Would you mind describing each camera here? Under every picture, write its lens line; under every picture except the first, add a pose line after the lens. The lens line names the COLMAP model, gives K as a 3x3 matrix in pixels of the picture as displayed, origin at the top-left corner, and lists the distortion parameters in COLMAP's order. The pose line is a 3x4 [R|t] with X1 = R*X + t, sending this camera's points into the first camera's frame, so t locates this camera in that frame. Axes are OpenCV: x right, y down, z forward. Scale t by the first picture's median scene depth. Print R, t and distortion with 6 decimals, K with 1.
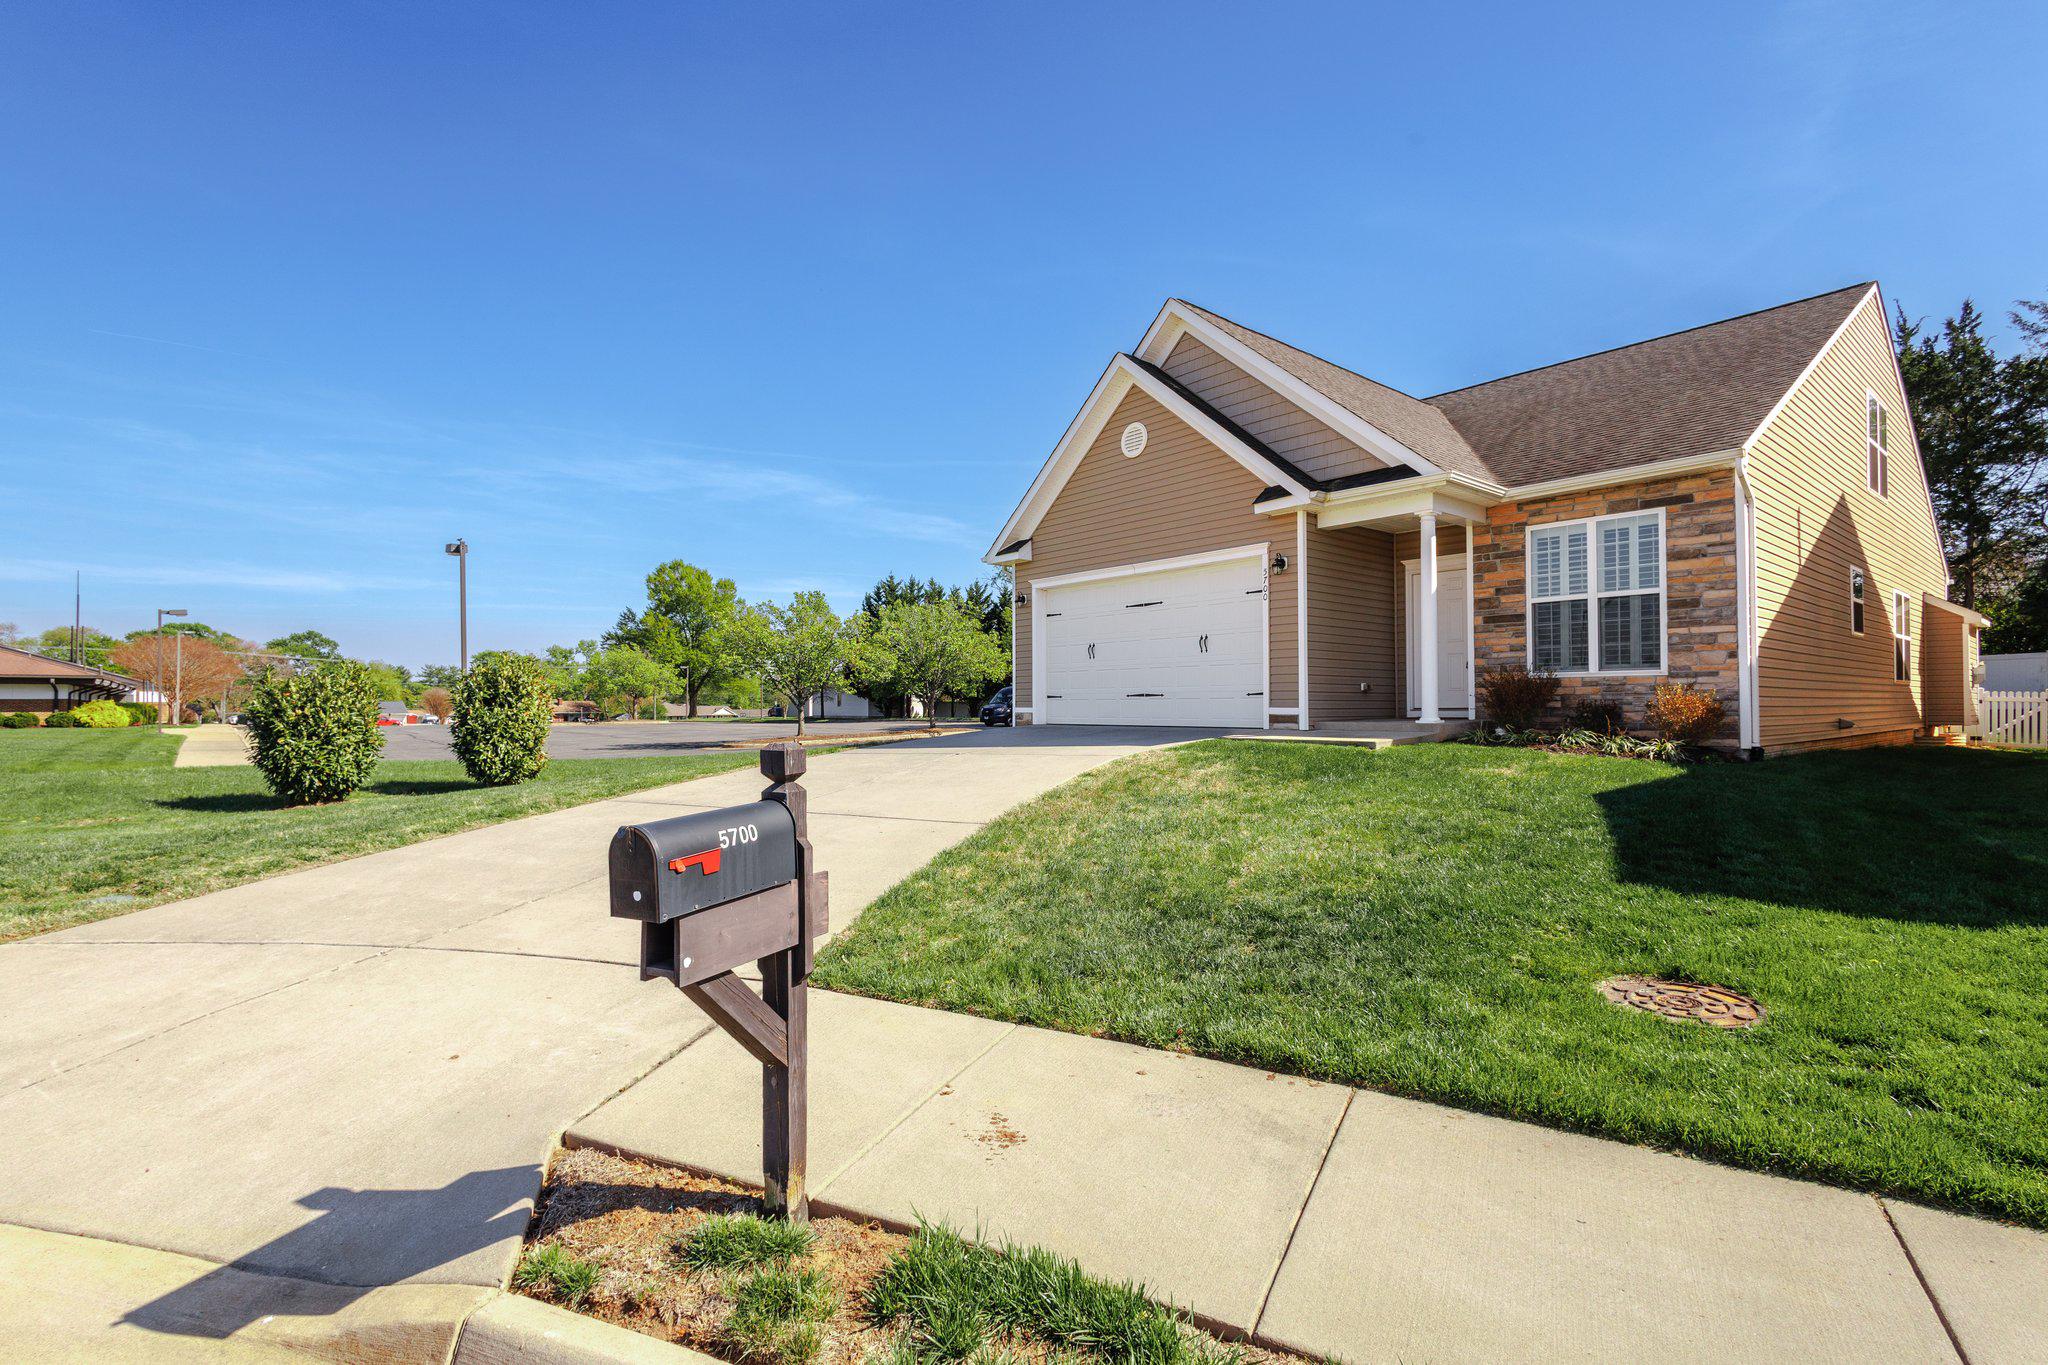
lens RADIAL K [[925.5, 0, 1046.5], [0, 925.5, 690.0], [0, 0, 1]] dist [0.003746, 0.000152]
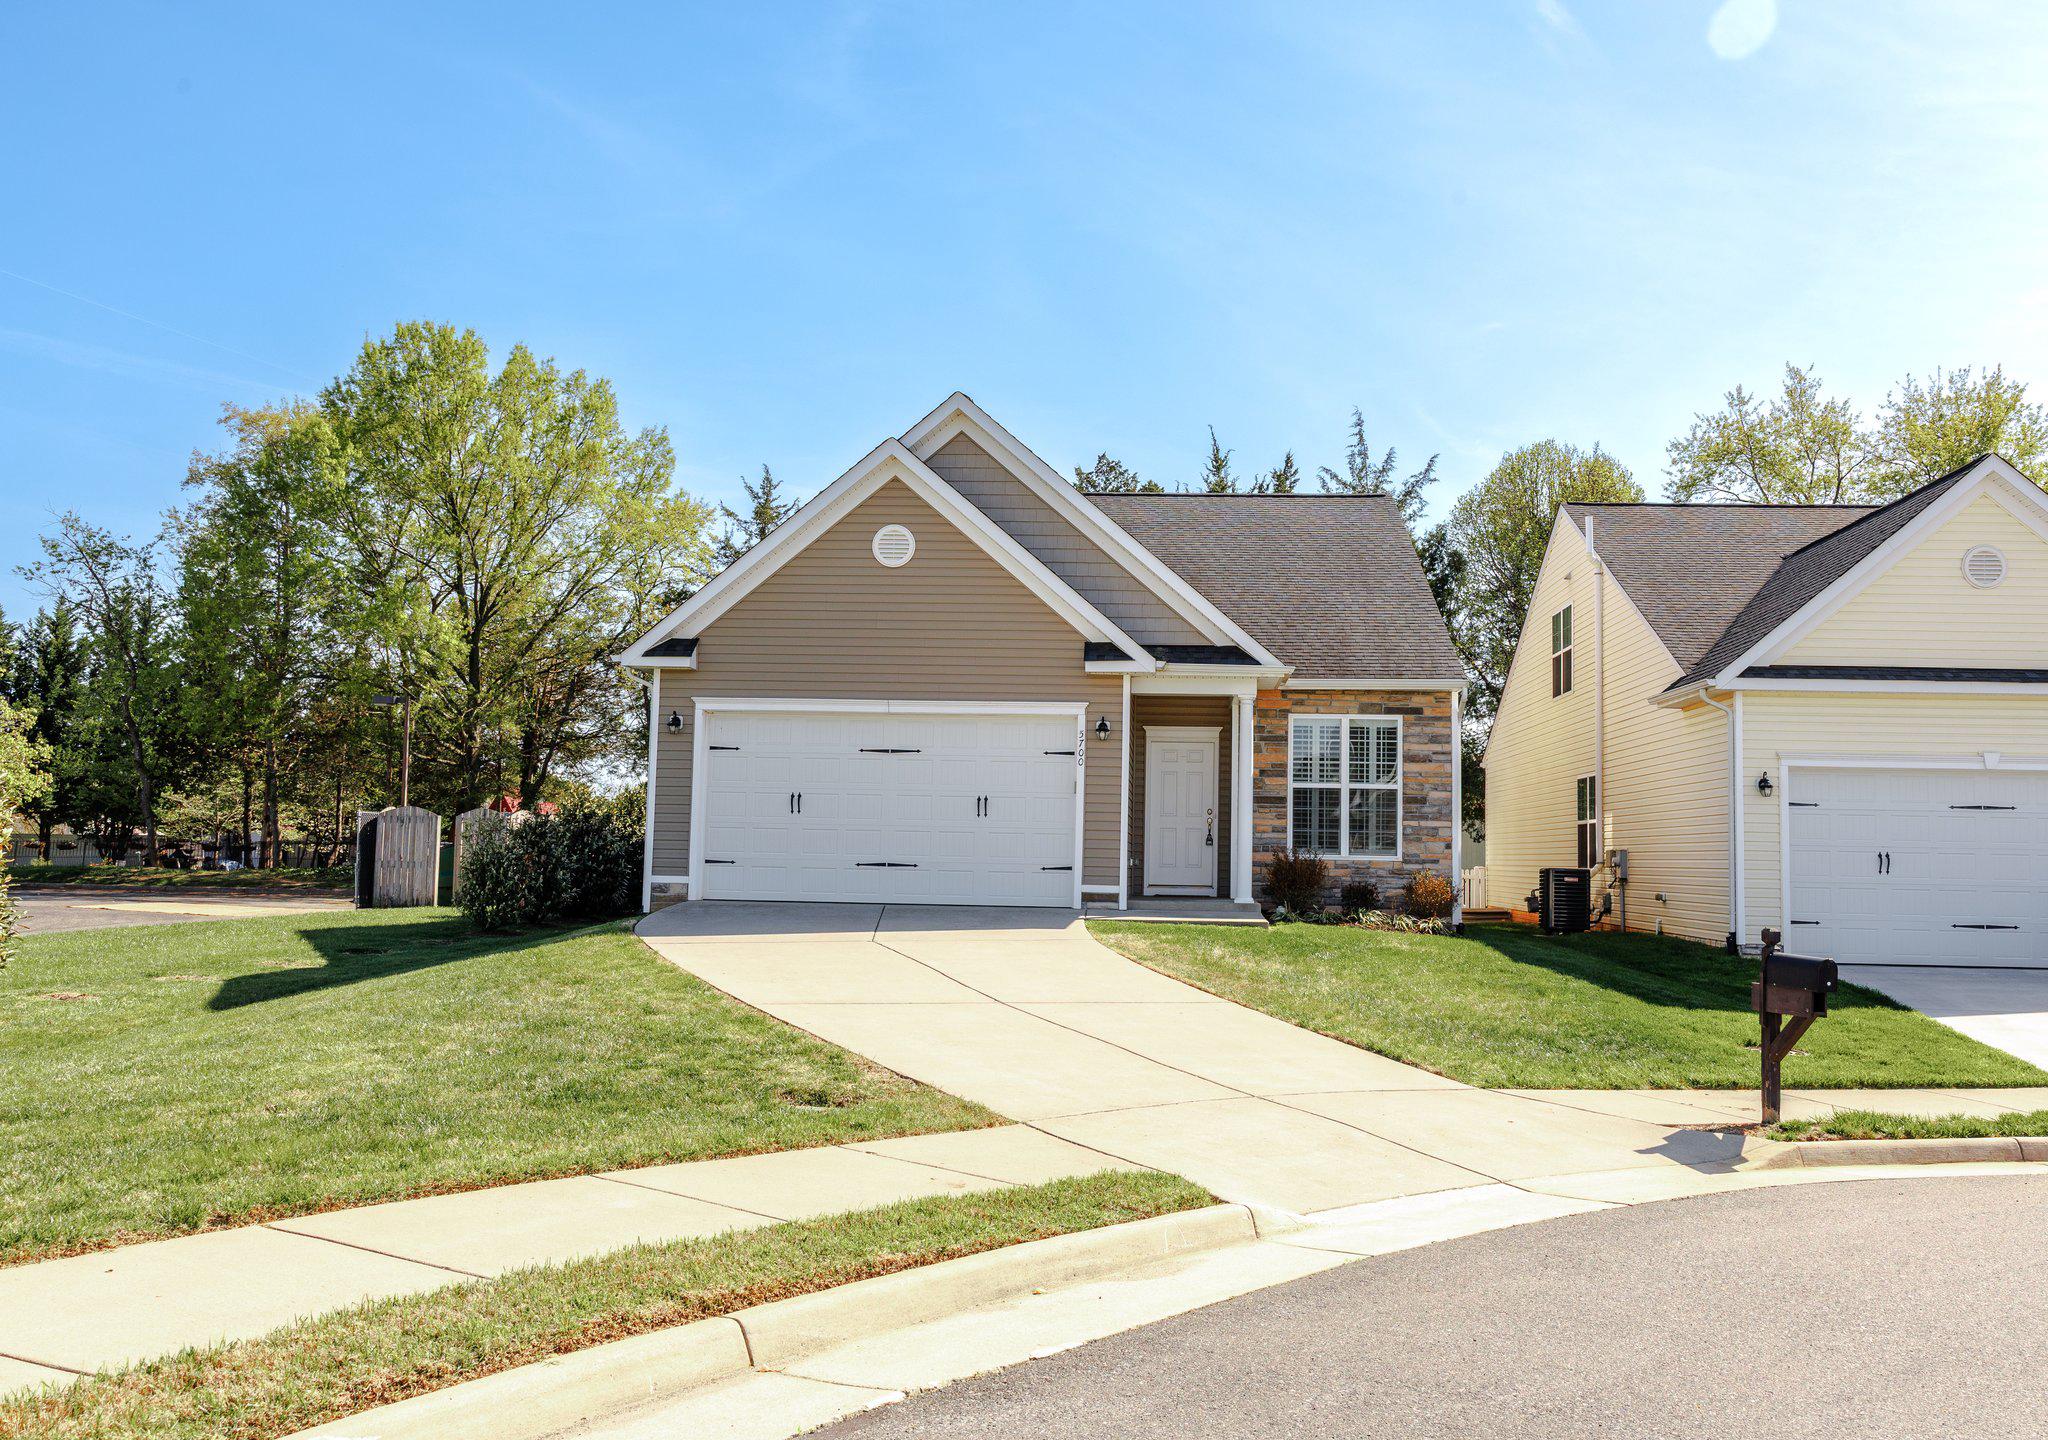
lens RADIAL K [[1774.7, 0, 1024.0], [0, 1774.7, 720.0], [0, 0, 1]] dist [-0.030438, -0.000409]
pose [[0.695753, 0.070048, 0.714857, -1.142128], [-0.033700, 0.997321, -0.064928, -0.029416], [-0.717490, 0.021083, 0.696250, -0.184941]]
